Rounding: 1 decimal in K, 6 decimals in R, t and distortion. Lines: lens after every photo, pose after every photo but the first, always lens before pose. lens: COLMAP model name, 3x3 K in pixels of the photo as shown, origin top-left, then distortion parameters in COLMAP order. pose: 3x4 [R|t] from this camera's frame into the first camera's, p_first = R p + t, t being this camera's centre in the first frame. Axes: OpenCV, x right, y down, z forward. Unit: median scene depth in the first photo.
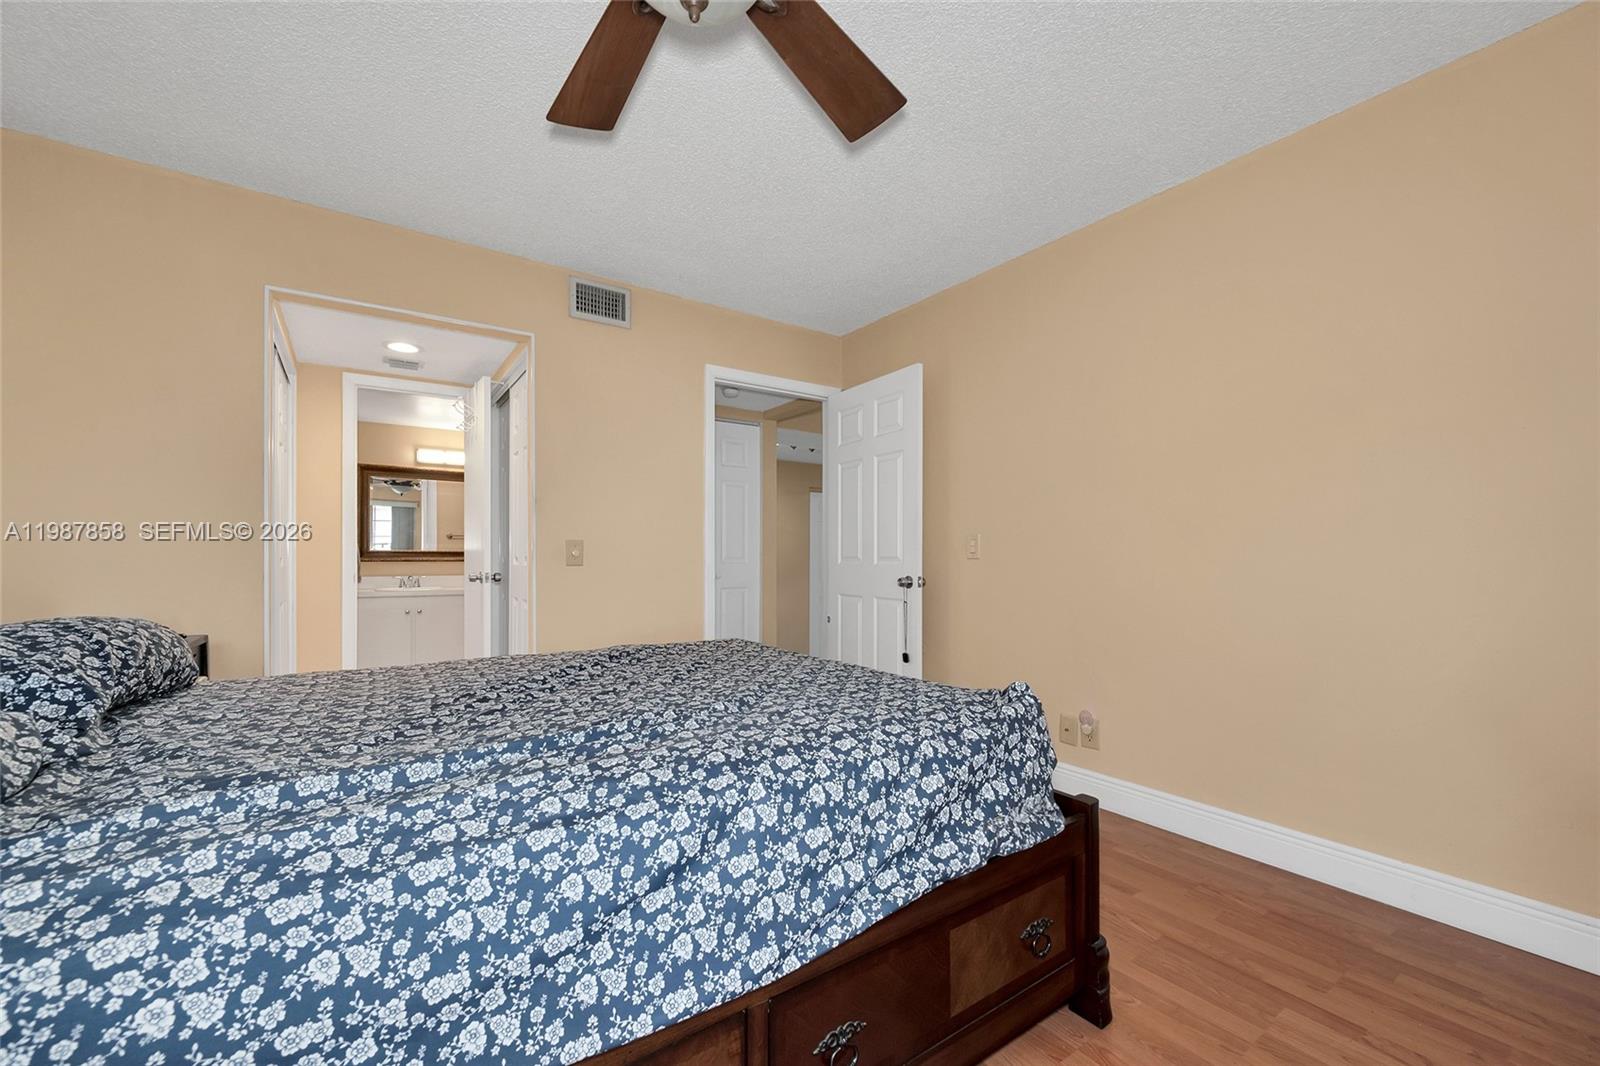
lens RADIAL K [[638.1, 0, 793.0], [0, 638.1, 549.1], [0, 0, 1]] dist [-0.003620, -0.000206]
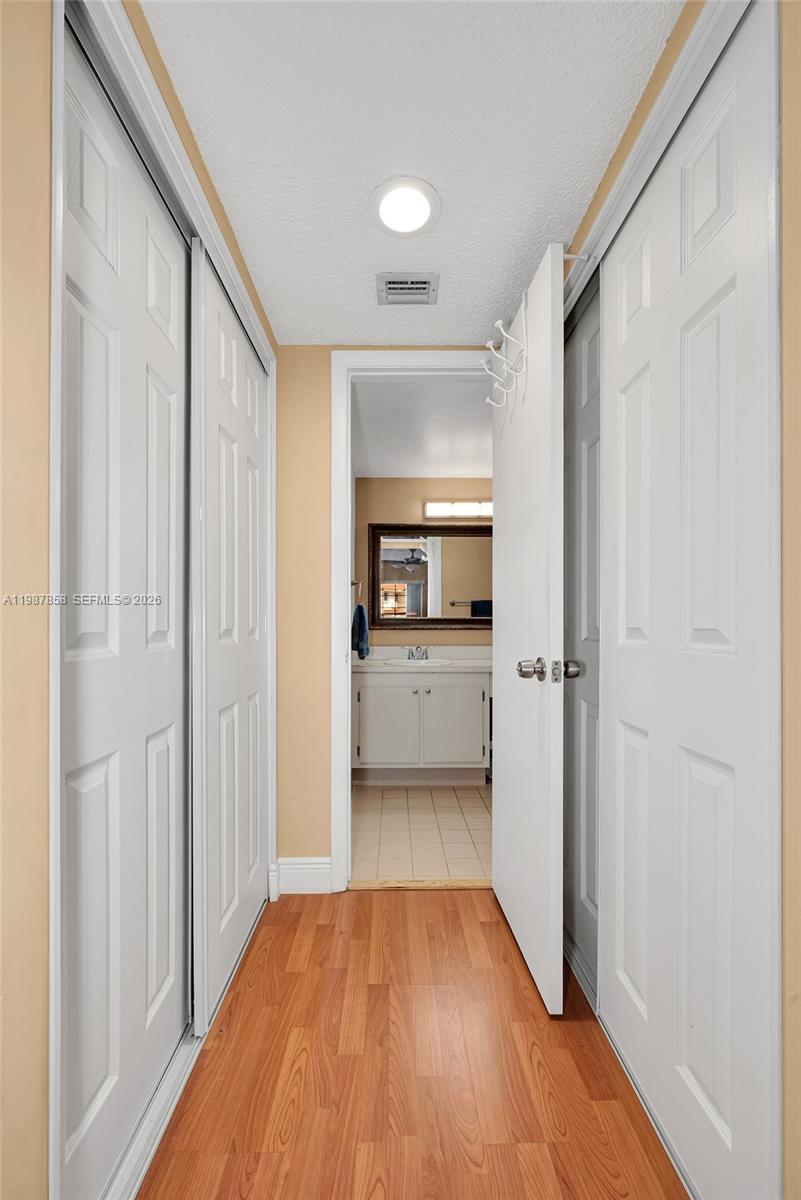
lens RADIAL K [[478.6, 0, 401.1], [0, 478.6, 620.7], [0, 0, 1]] dist [-0.003620, -0.000206]
pose [[0.837324, -0.000834, -0.546706, -0.355403], [0.006040, 0.999952, 0.007726, 0.003100], [0.546674, -0.009771, 0.837289, 0.591365]]
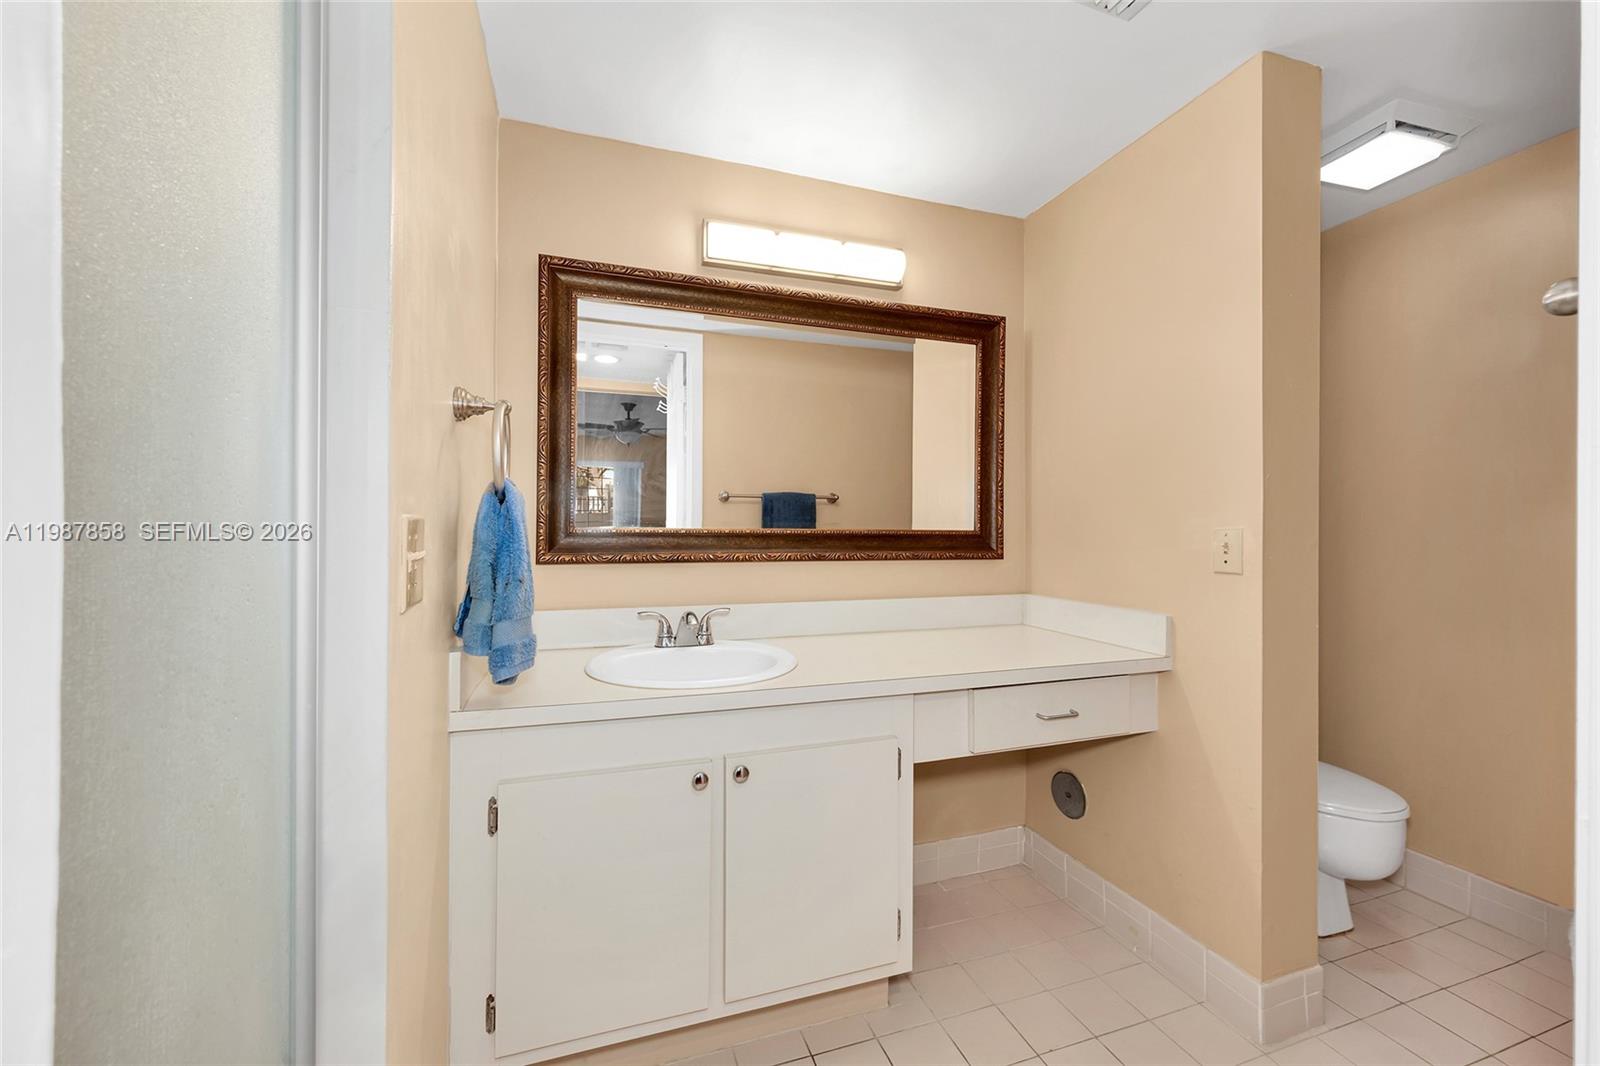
lens RADIAL K [[638.1, 0, 796.3], [0, 638.1, 527.2], [0, 0, 1]] dist [-0.003620, -0.000206]
pose [[0.962230, 0.007304, -0.272139, -0.636079], [-0.005317, 0.999954, 0.008040, -0.001184], [0.272185, -0.006289, 0.962224, 0.974738]]
